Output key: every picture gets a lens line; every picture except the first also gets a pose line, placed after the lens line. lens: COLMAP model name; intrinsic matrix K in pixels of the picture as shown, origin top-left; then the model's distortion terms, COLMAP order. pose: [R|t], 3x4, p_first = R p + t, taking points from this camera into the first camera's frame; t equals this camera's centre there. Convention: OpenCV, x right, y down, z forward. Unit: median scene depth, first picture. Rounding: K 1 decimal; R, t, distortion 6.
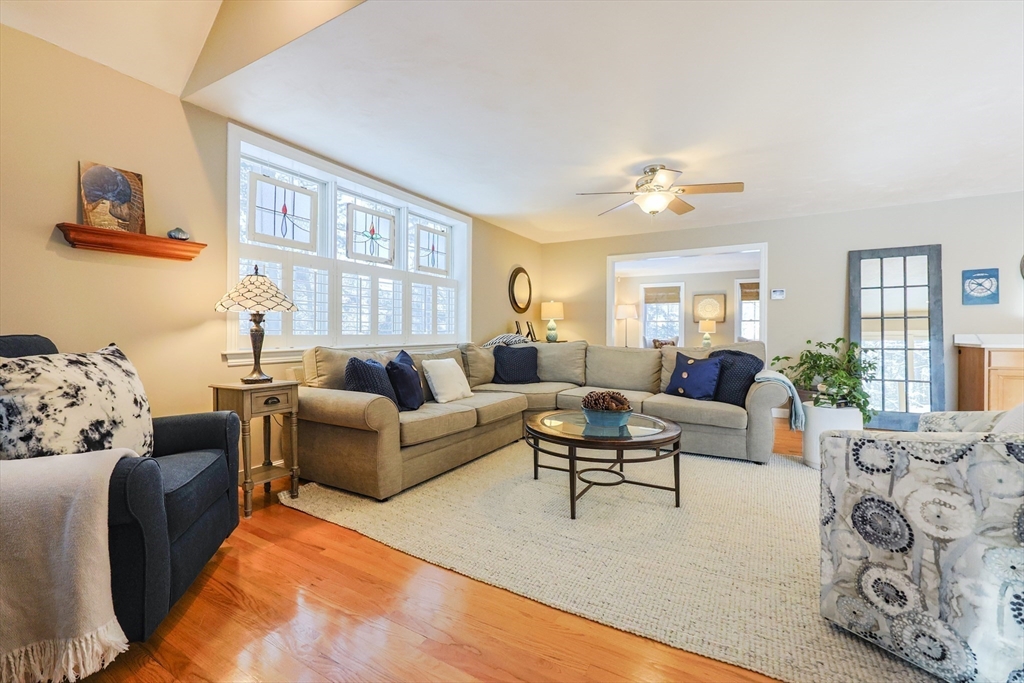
lens RADIAL K [[436.6, 0, 512.0], [0, 436.6, 341.5], [0, 0, 1]] dist [-0.000669, 0.000050]
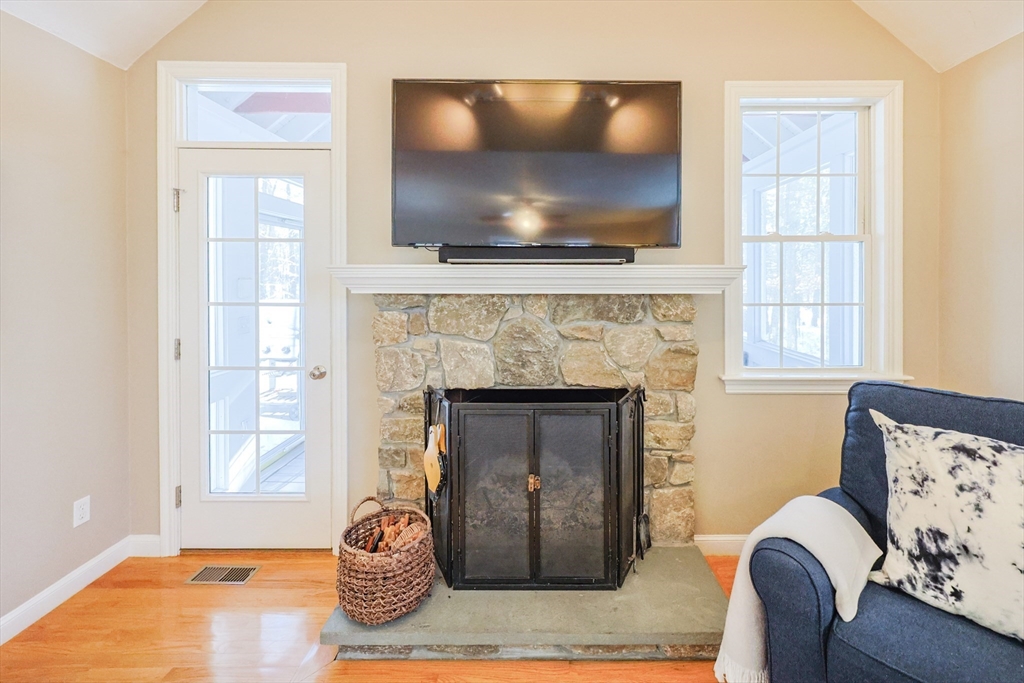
lens RADIAL K [[436.6, 0, 512.0], [0, 436.6, 341.5], [0, 0, 1]] dist [-0.000669, 0.000050]
pose [[-0.916015, 0.054421, -0.397435, -0.011759], [-0.006983, 0.988441, 0.151443, -0.208598], [0.401083, 0.141499, -0.905047, 1.158249]]
